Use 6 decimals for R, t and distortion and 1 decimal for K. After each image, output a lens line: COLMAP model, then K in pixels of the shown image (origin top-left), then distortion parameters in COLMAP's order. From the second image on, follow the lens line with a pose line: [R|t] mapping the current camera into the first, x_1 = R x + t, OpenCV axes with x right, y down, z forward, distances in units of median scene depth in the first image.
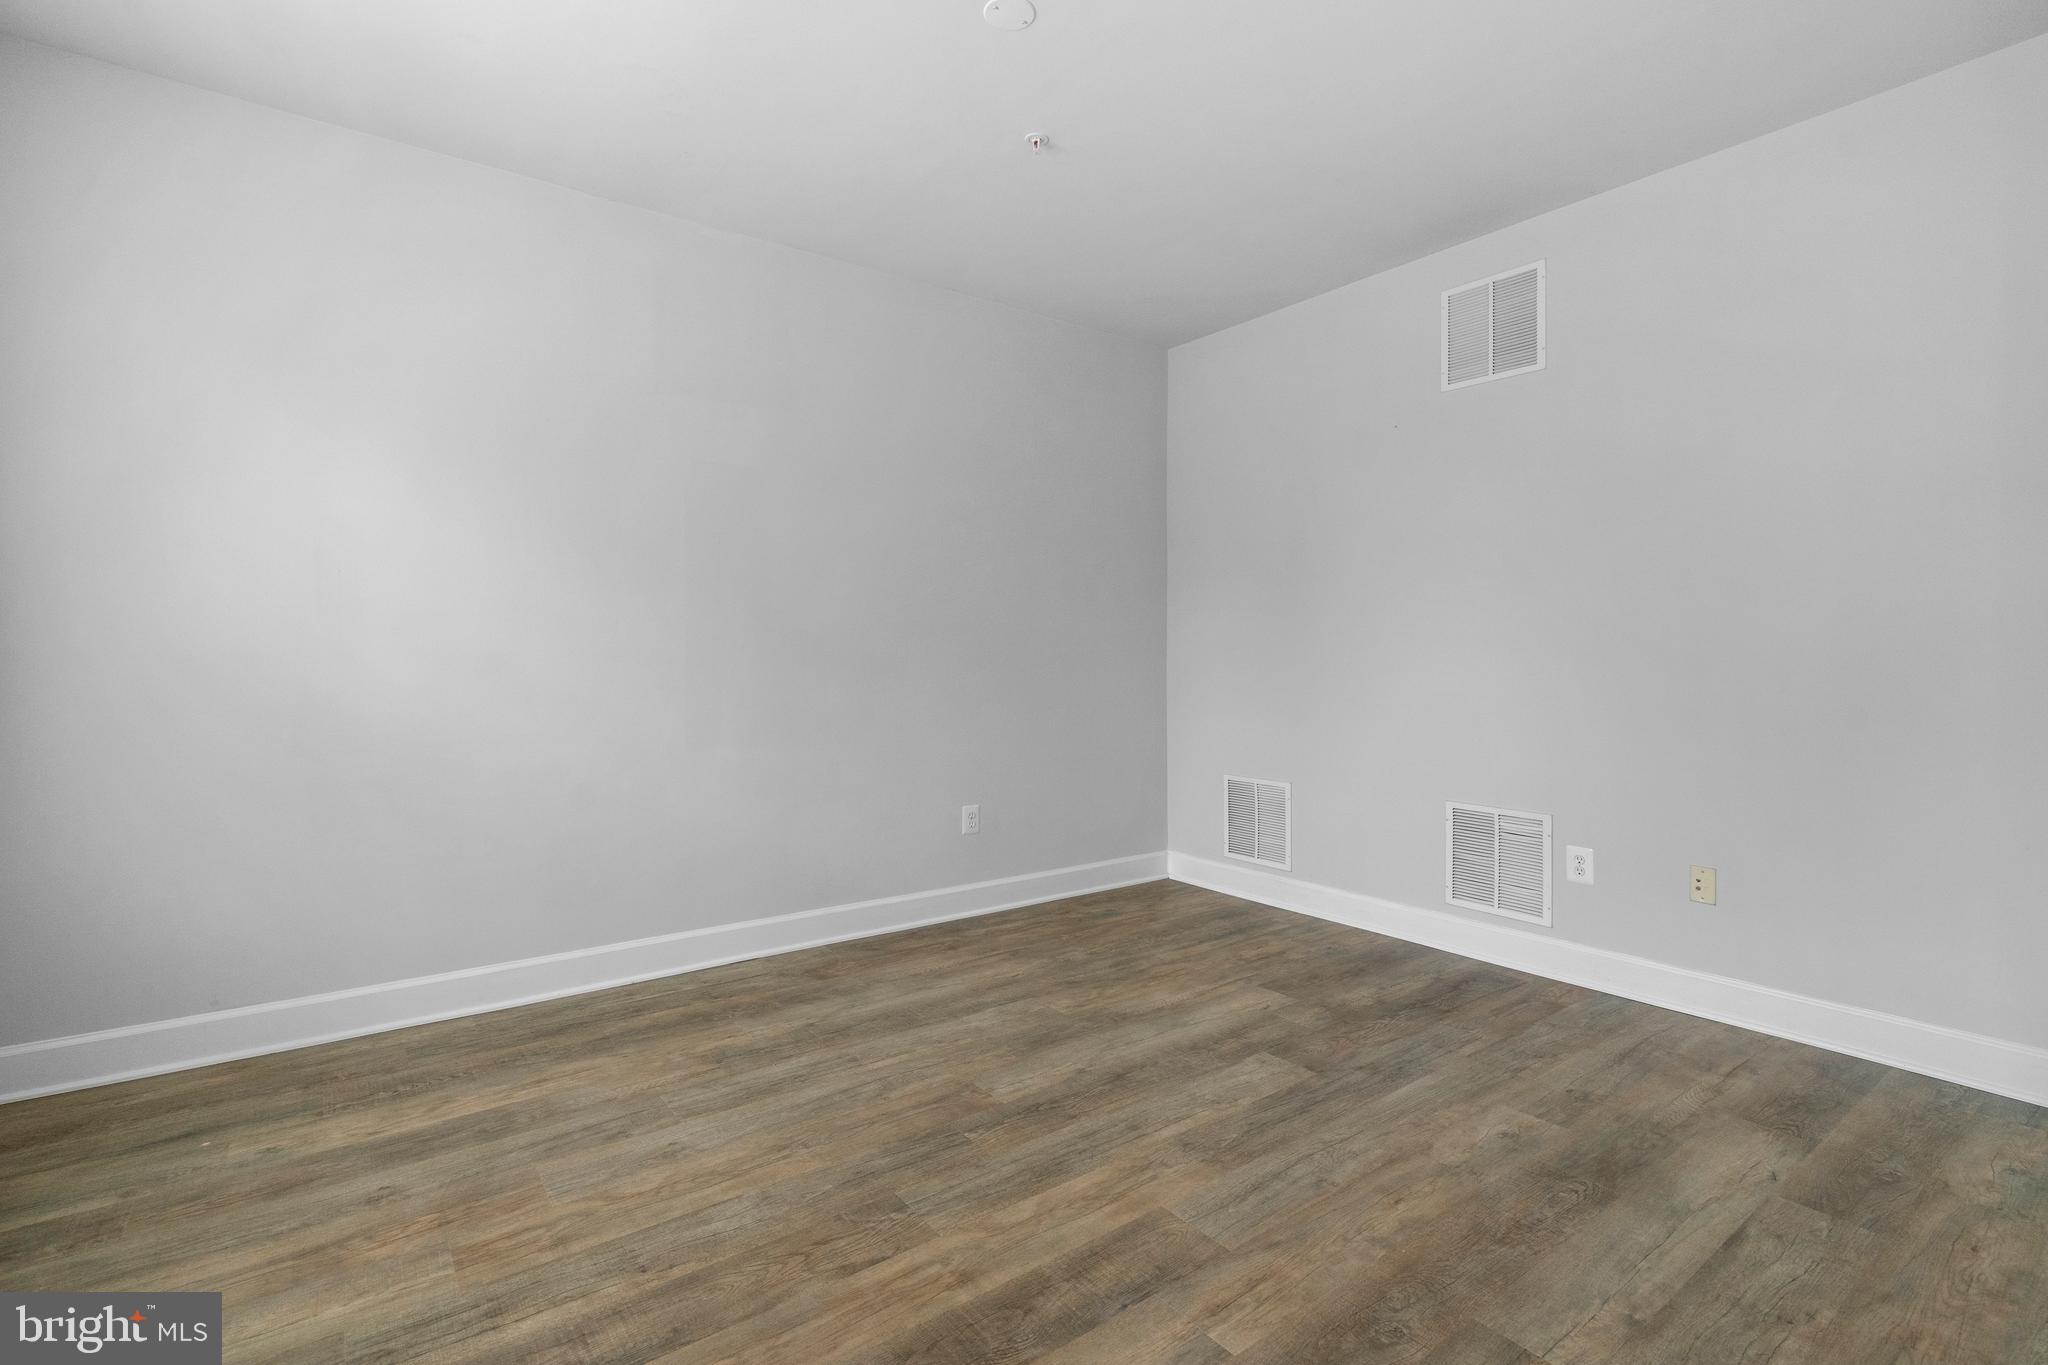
lens RADIAL K [[933.9, 0, 1024.6], [0, 933.9, 693.6], [0, 0, 1]] dist [-0.005410, 0.001007]
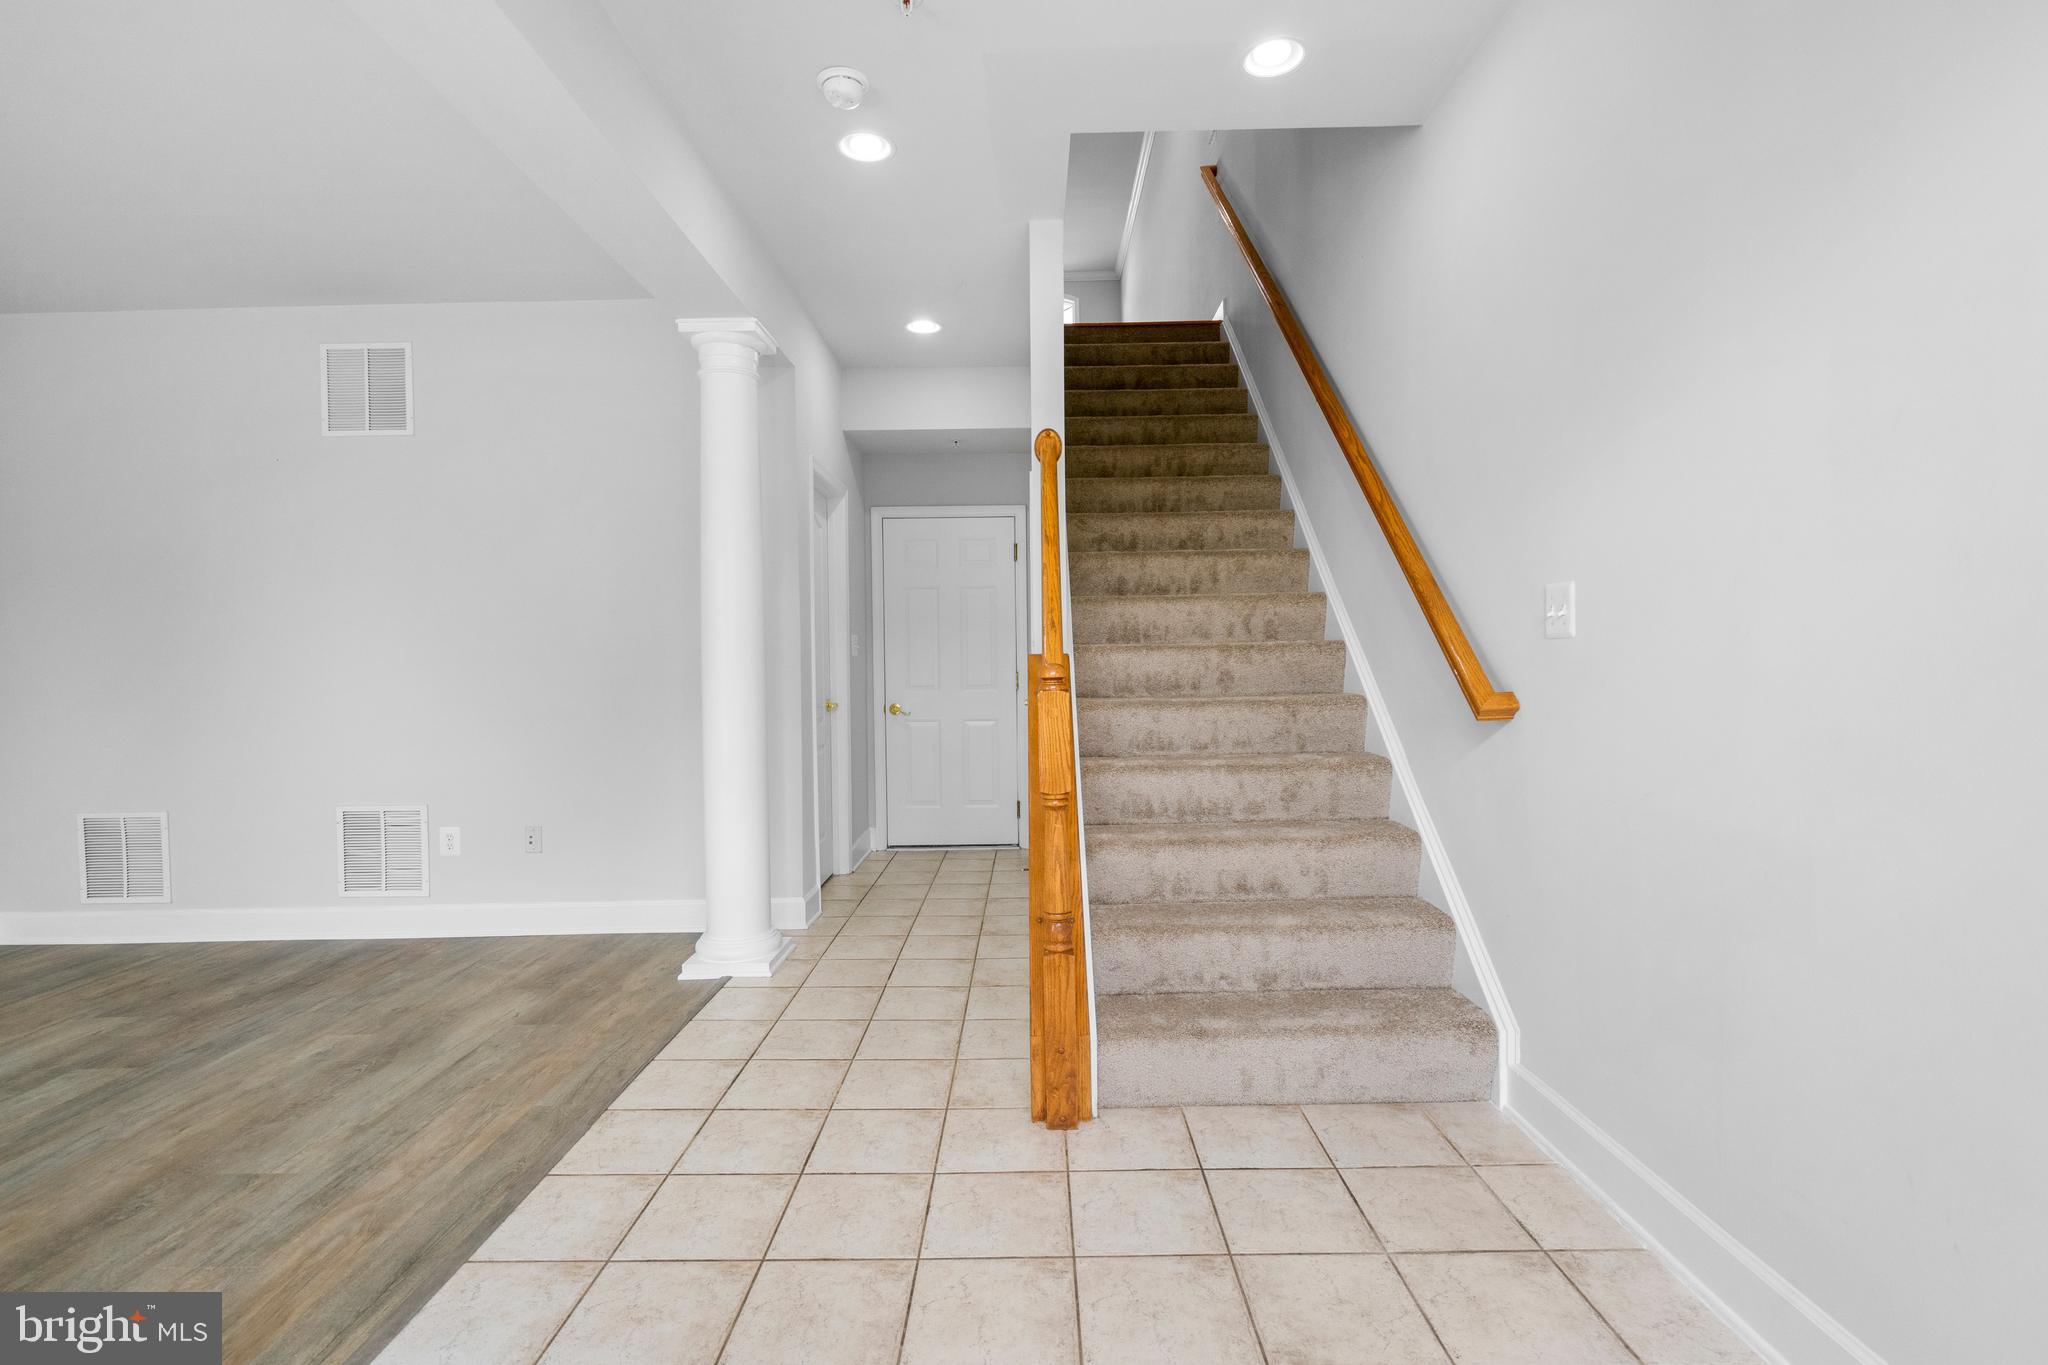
lens RADIAL K [[933.9, 0, 1024.6], [0, 933.9, 693.6], [0, 0, 1]] dist [-0.005410, 0.001007]
pose [[0.599538, -0.037825, 0.799452, 0.073219], [0.052921, 0.998570, 0.007559, 0.018987], [-0.798595, 0.037776, 0.600682, -0.406421]]
